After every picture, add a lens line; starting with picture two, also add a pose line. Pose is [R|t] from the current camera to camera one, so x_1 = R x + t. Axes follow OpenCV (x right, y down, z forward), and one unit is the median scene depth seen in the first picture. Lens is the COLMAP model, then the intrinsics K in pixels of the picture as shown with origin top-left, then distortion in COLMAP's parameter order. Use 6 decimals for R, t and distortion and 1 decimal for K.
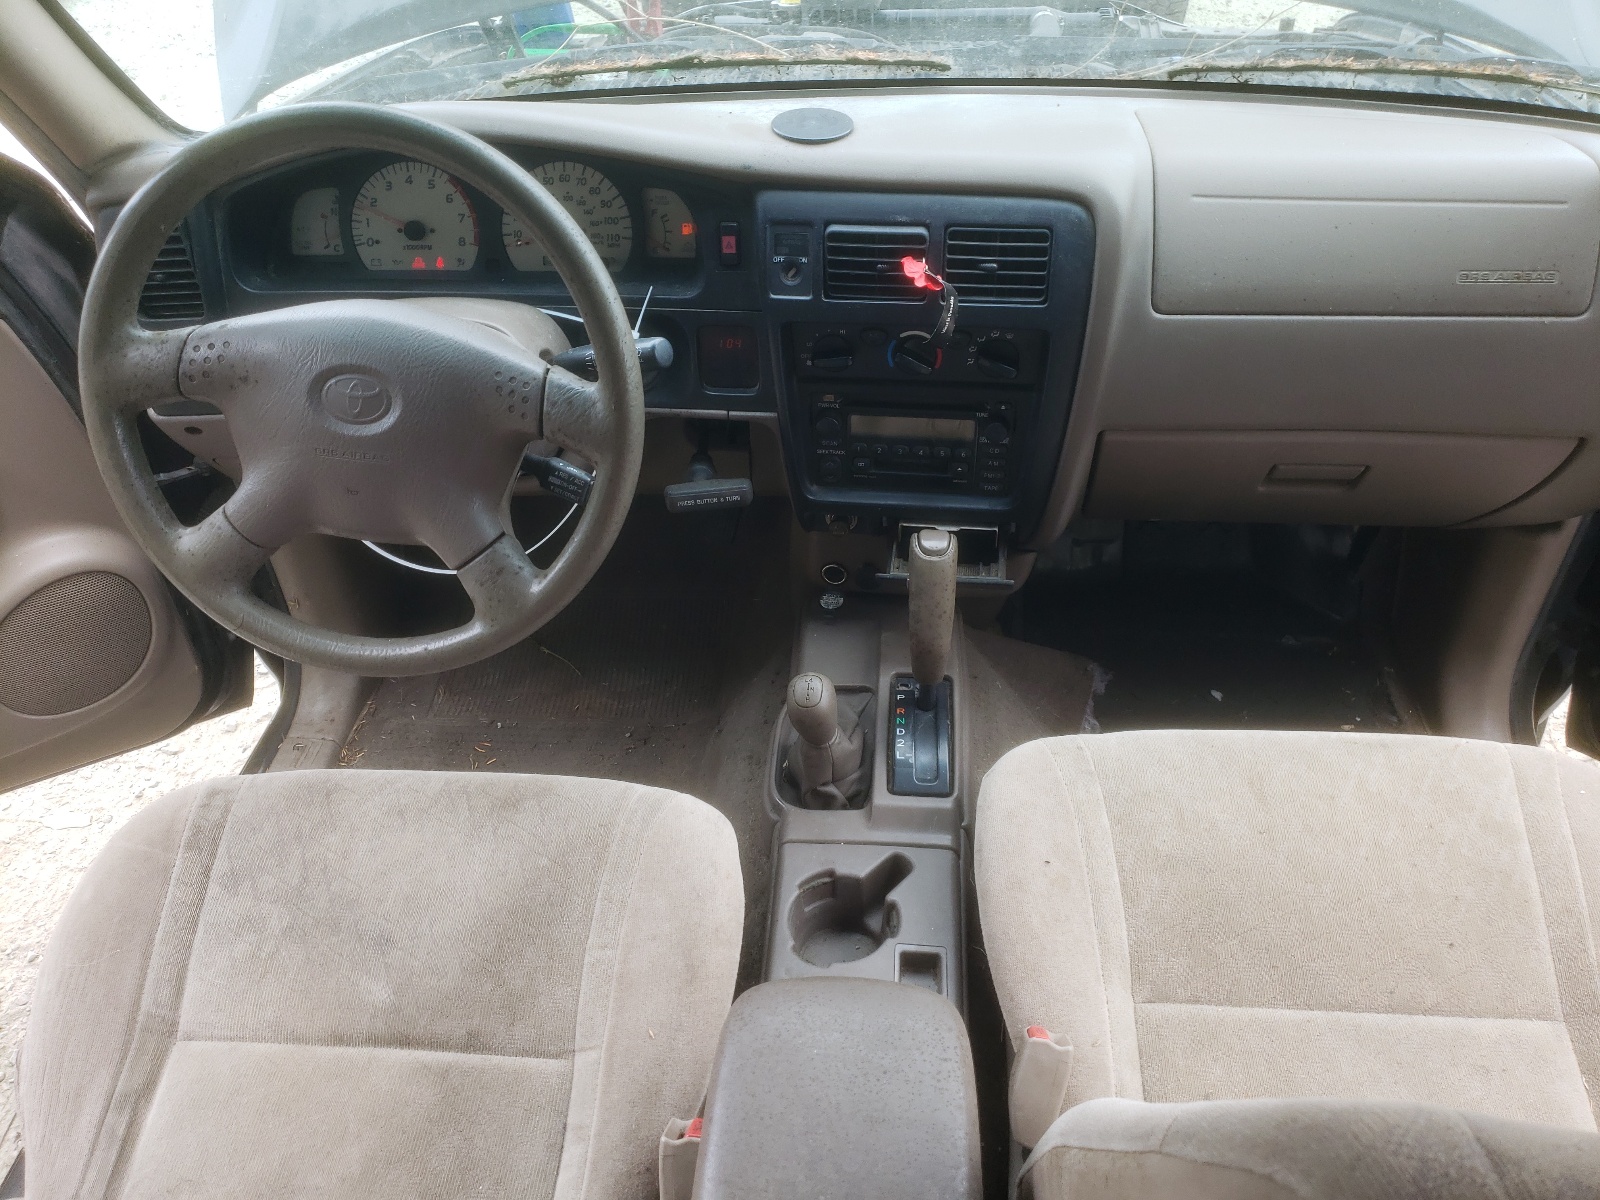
lens RADIAL K [[1238.5, 0, 797.7], [0, 1238.5, 597.3], [0, 0, 1]] dist [-0.001645, -0.005286]
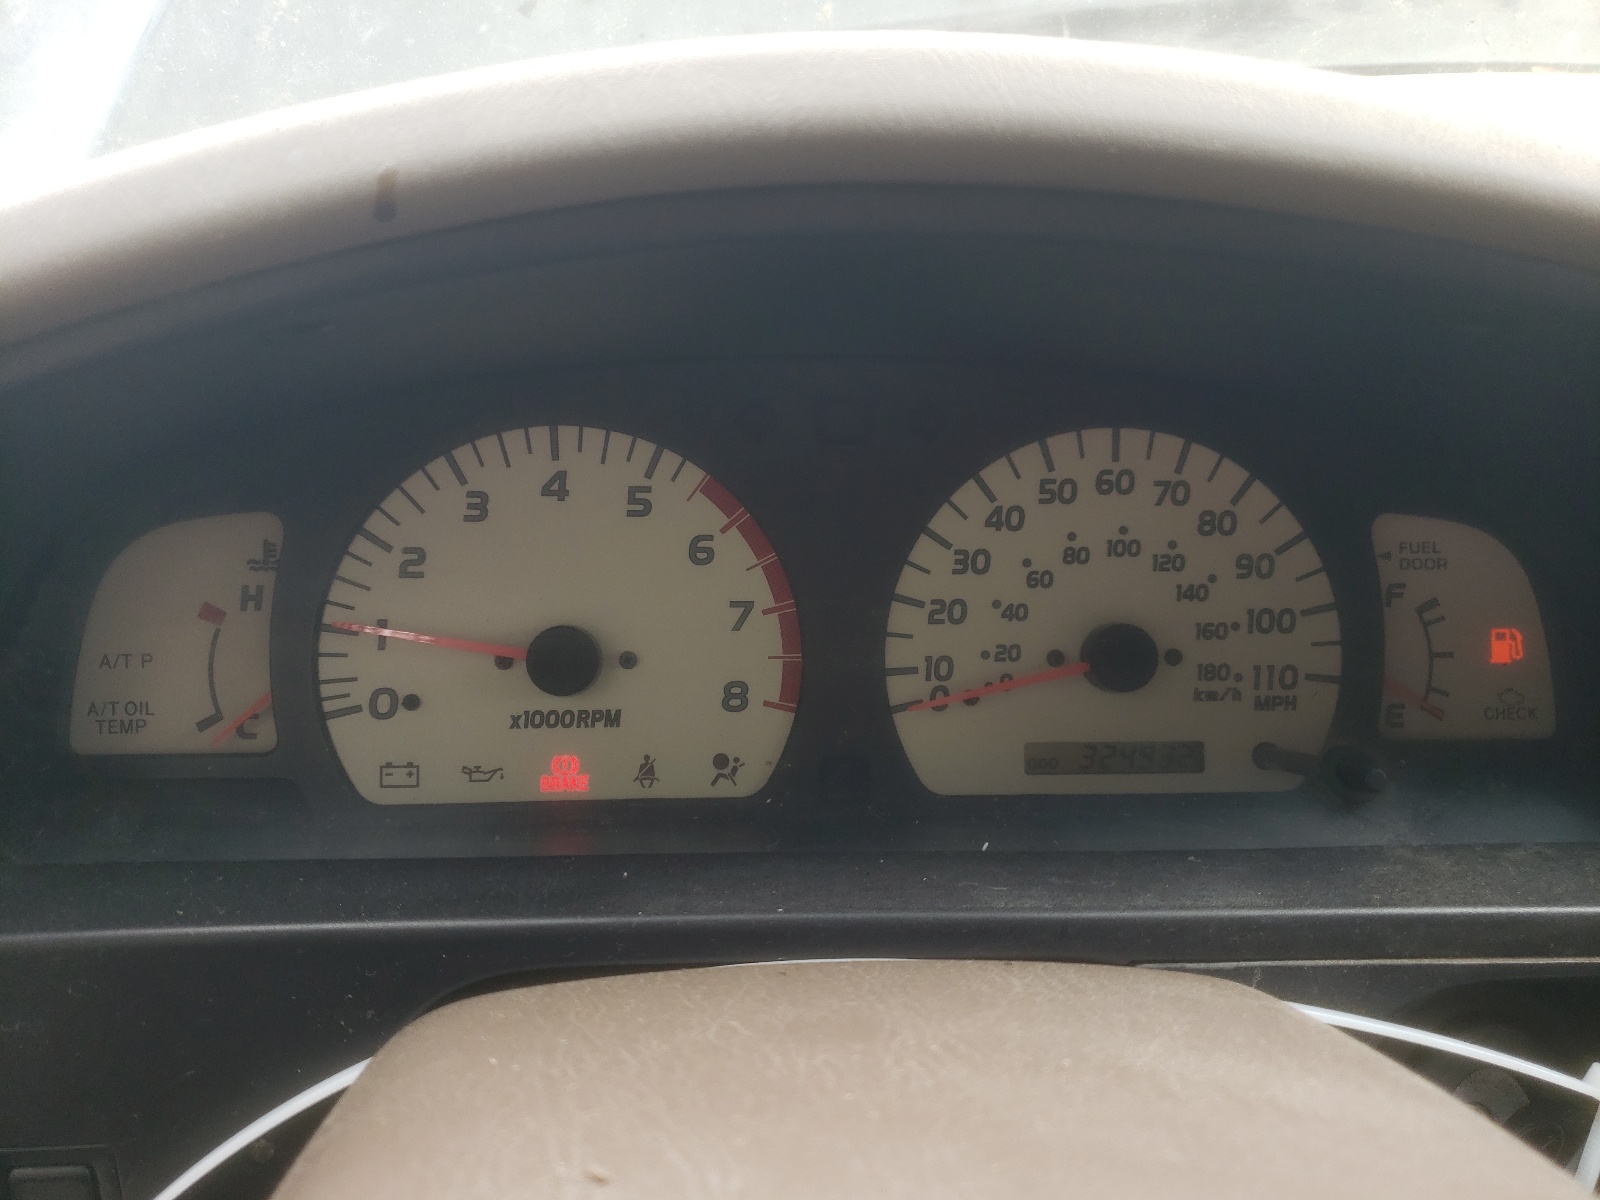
lens RADIAL K [[1238.5, 0, 799.8], [0, 1238.5, 606.5], [0, 0, 1]] dist [-0.001645, -0.005286]
pose [[0.987105, -0.004371, 0.160016, -0.304235], [0.055526, 0.946911, -0.316664, -0.220123], [-0.150137, 0.321465, 0.934943, 0.739483]]
